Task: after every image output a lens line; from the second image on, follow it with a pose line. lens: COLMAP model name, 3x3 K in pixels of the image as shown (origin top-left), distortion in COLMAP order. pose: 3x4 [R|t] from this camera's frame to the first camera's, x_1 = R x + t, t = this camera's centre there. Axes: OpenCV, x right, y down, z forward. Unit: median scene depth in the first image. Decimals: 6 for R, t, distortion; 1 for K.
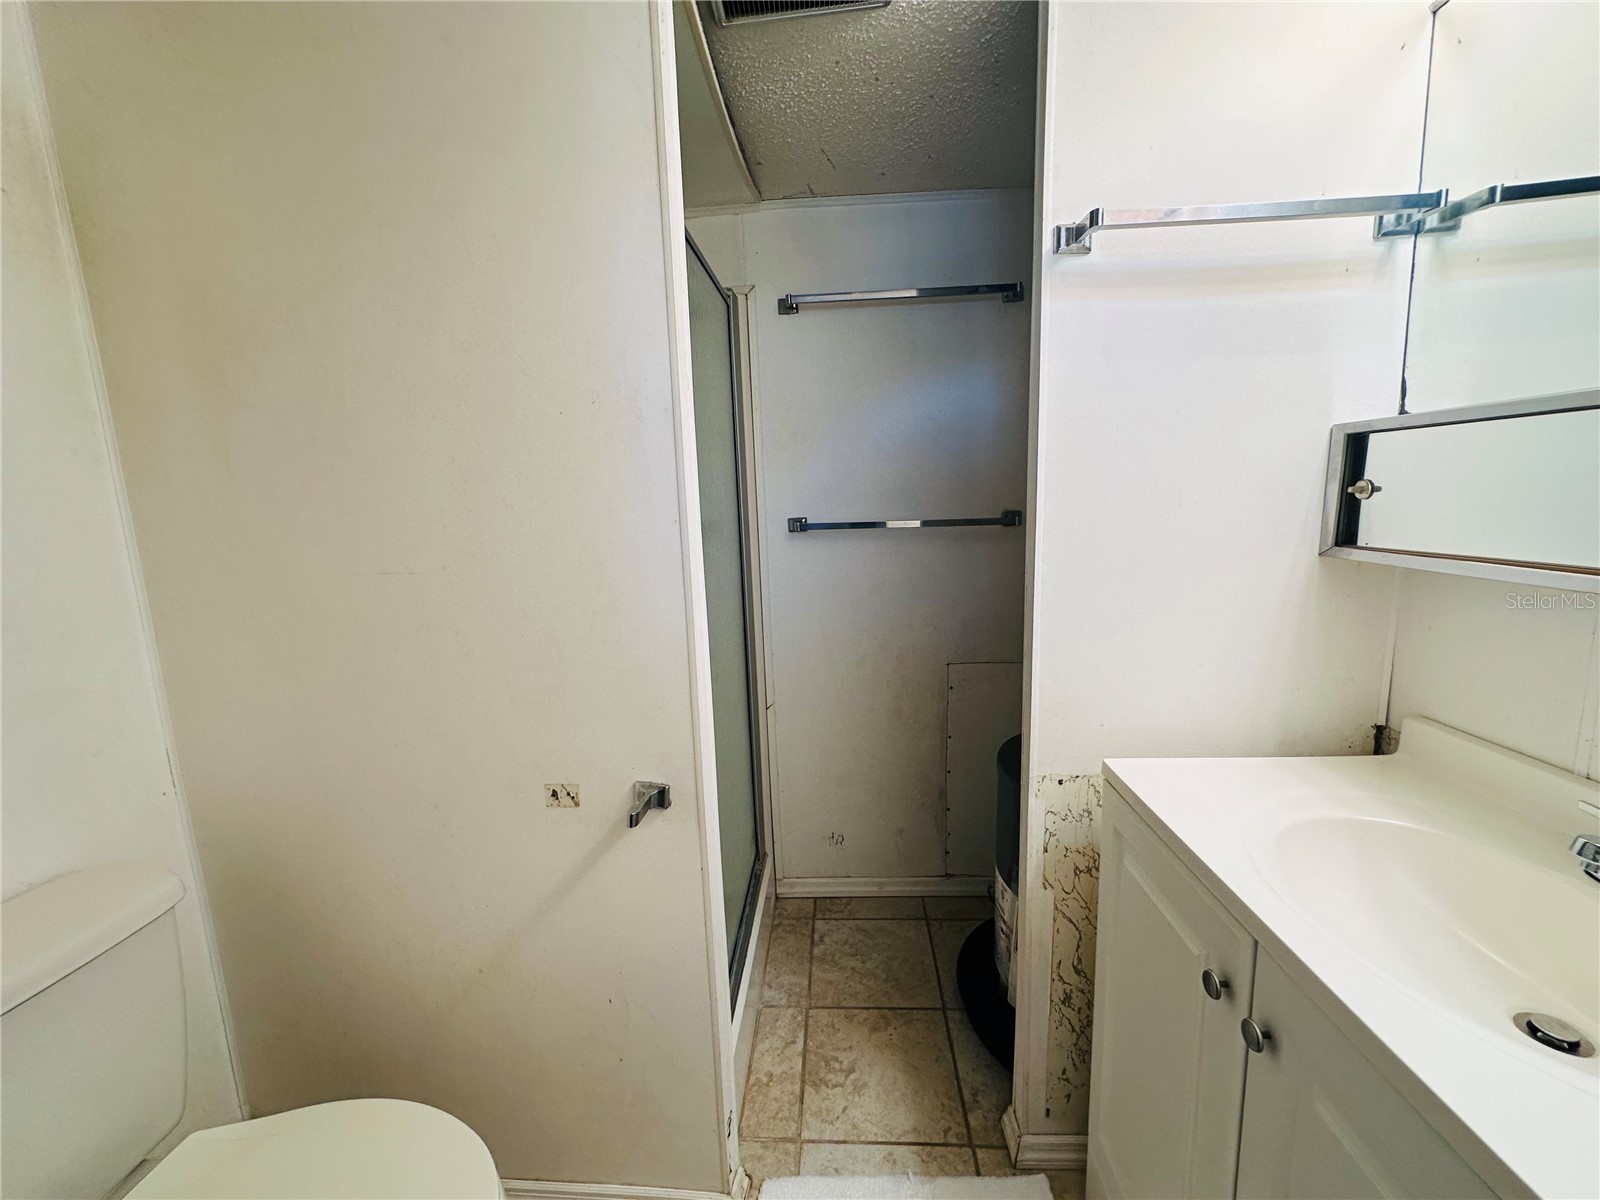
lens RADIAL K [[642.3, 0, 799.6], [0, 642.3, 596.8], [0, 0, 1]] dist [-0.003933, 0.001312]
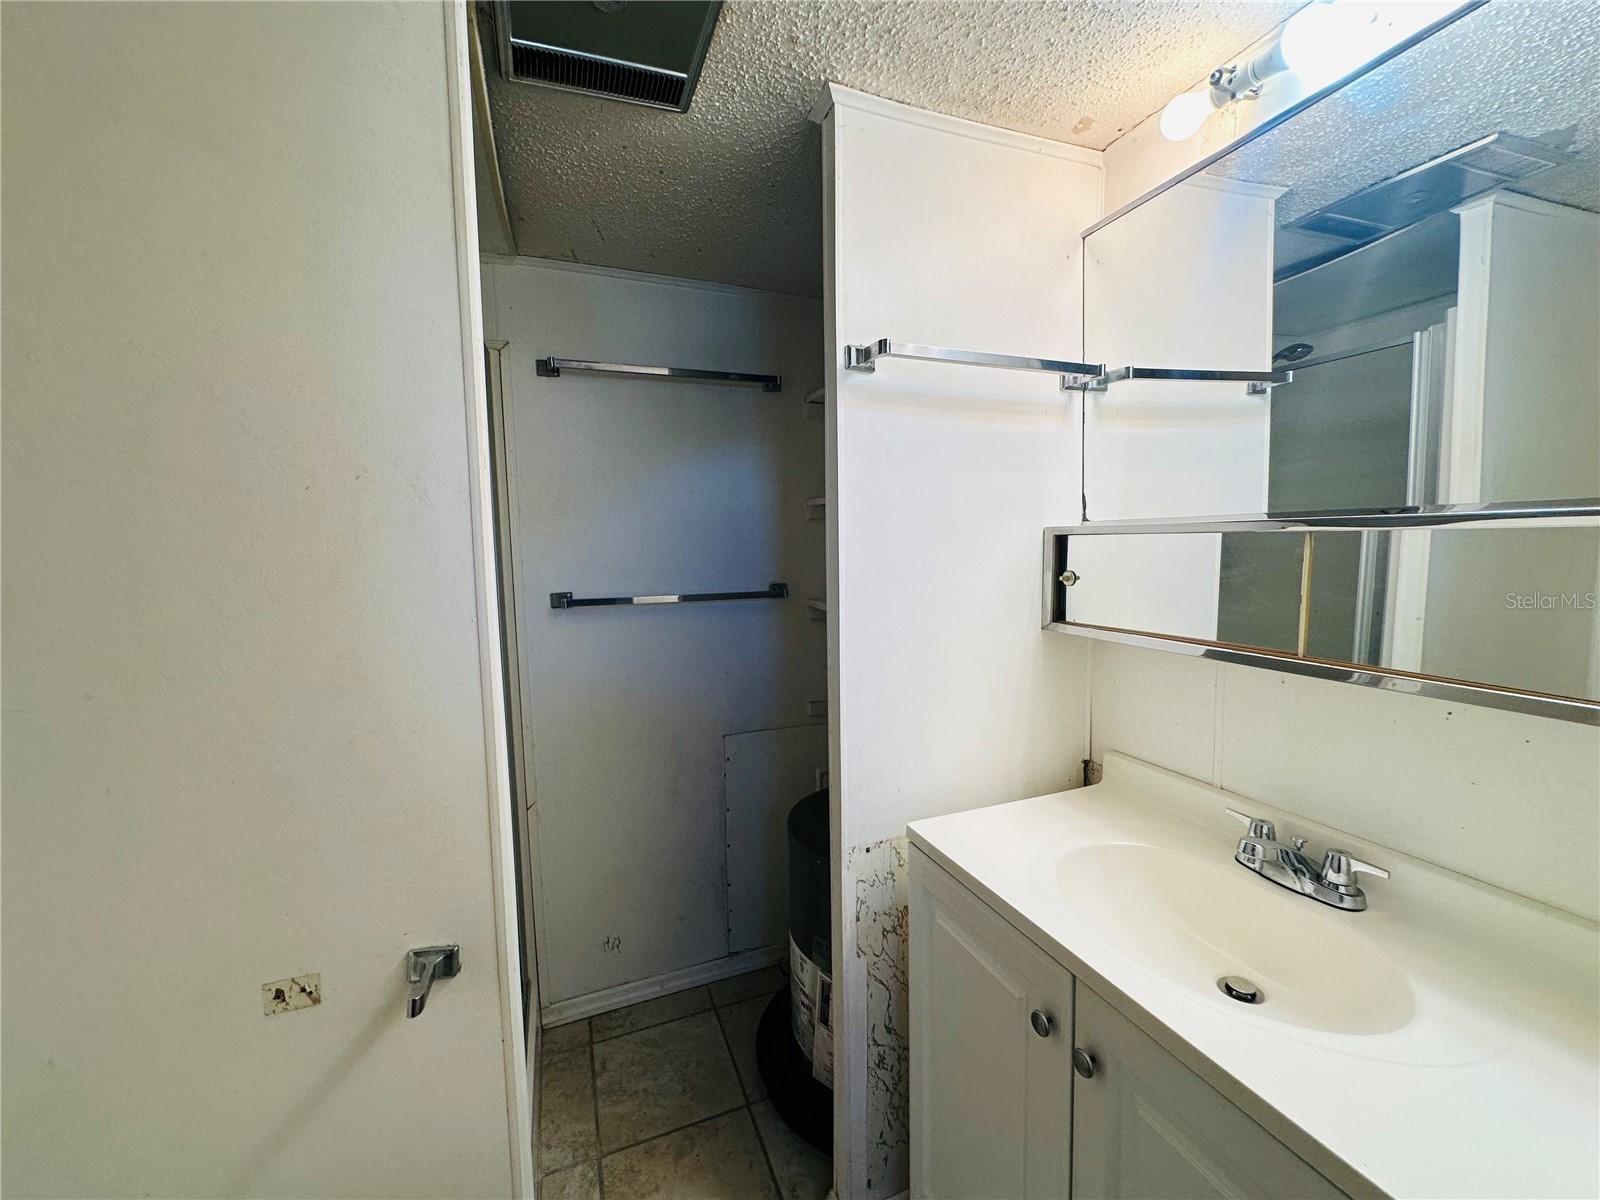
lens RADIAL K [[642.3, 0, 799.6], [0, 642.3, 596.8], [0, 0, 1]] dist [-0.003933, 0.001312]
pose [[0.908819, -0.017434, 0.416826, -0.121815], [0.052145, 0.996038, -0.072033, -0.053319], [-0.413918, 0.087200, 0.906128, 0.047339]]
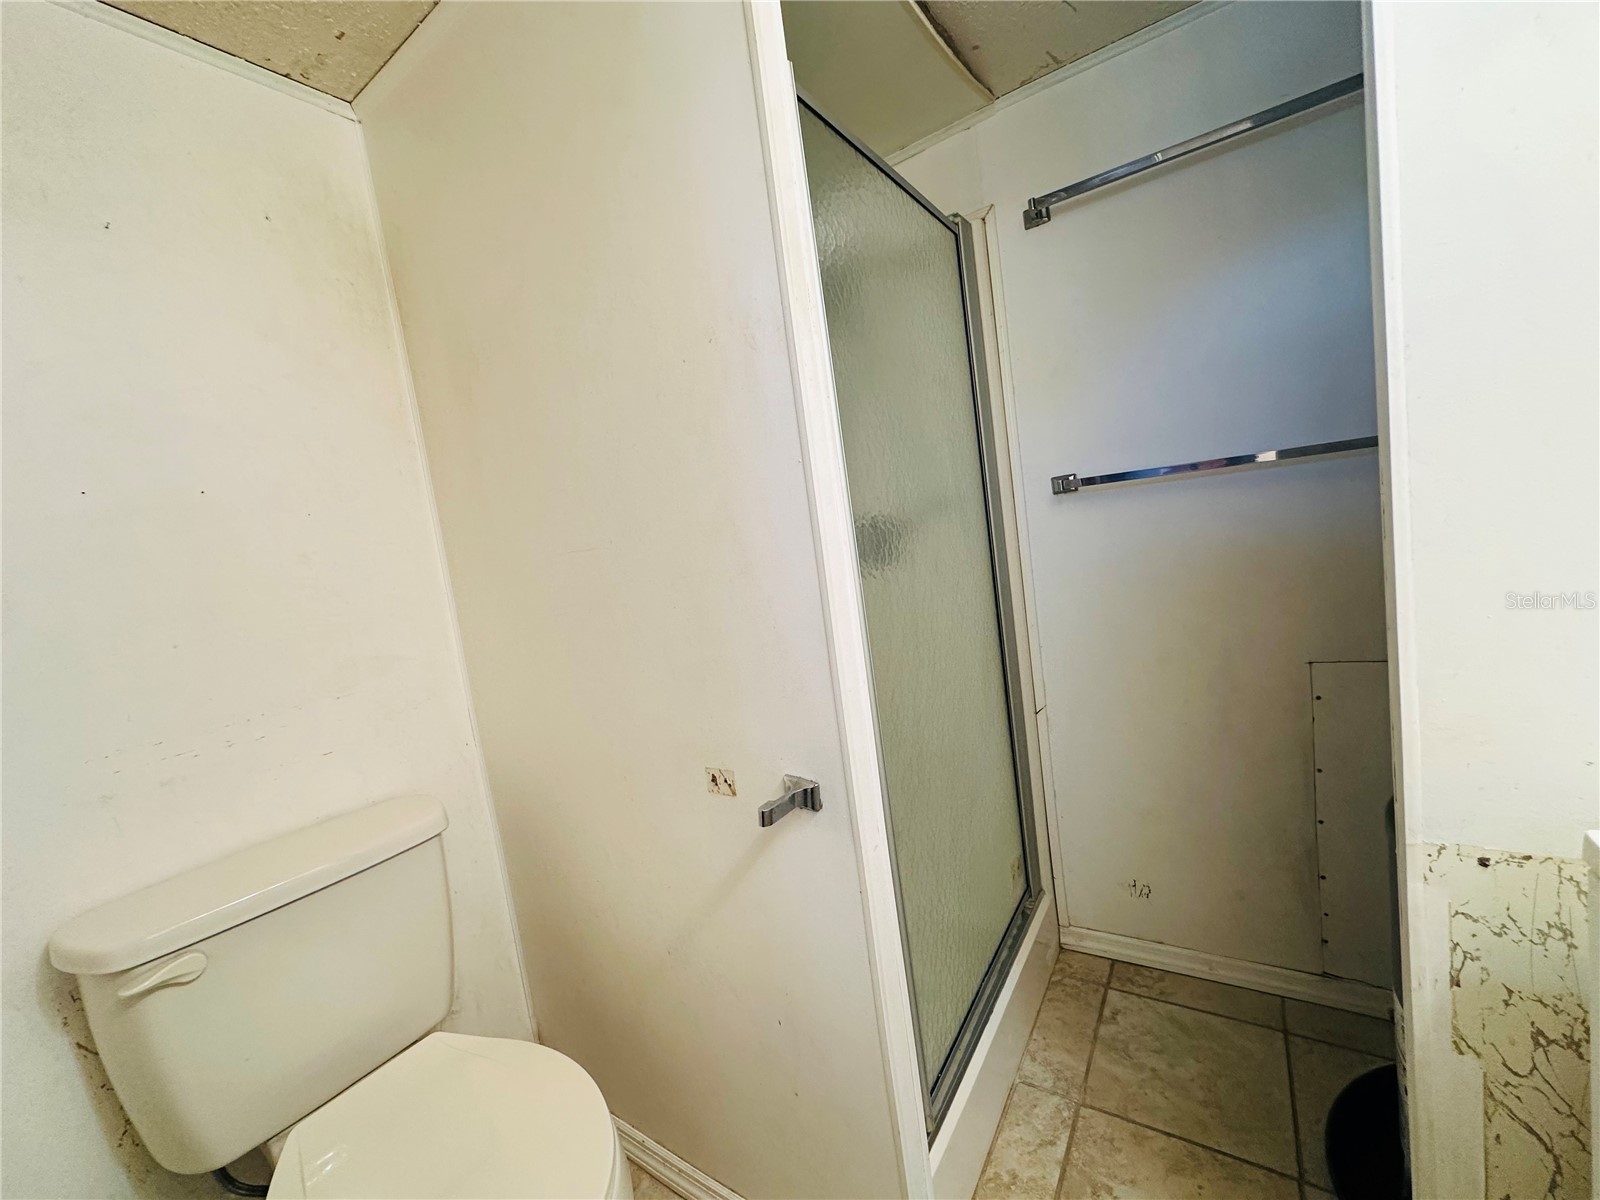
lens RADIAL K [[642.3, 0, 799.6], [0, 642.3, 596.8], [0, 0, 1]] dist [-0.003933, 0.001312]
pose [[0.863859, -0.031808, -0.502729, 0.174724], [0.024959, 0.999481, -0.020350, 0.057608], [0.503116, 0.005032, 0.864204, 0.226615]]
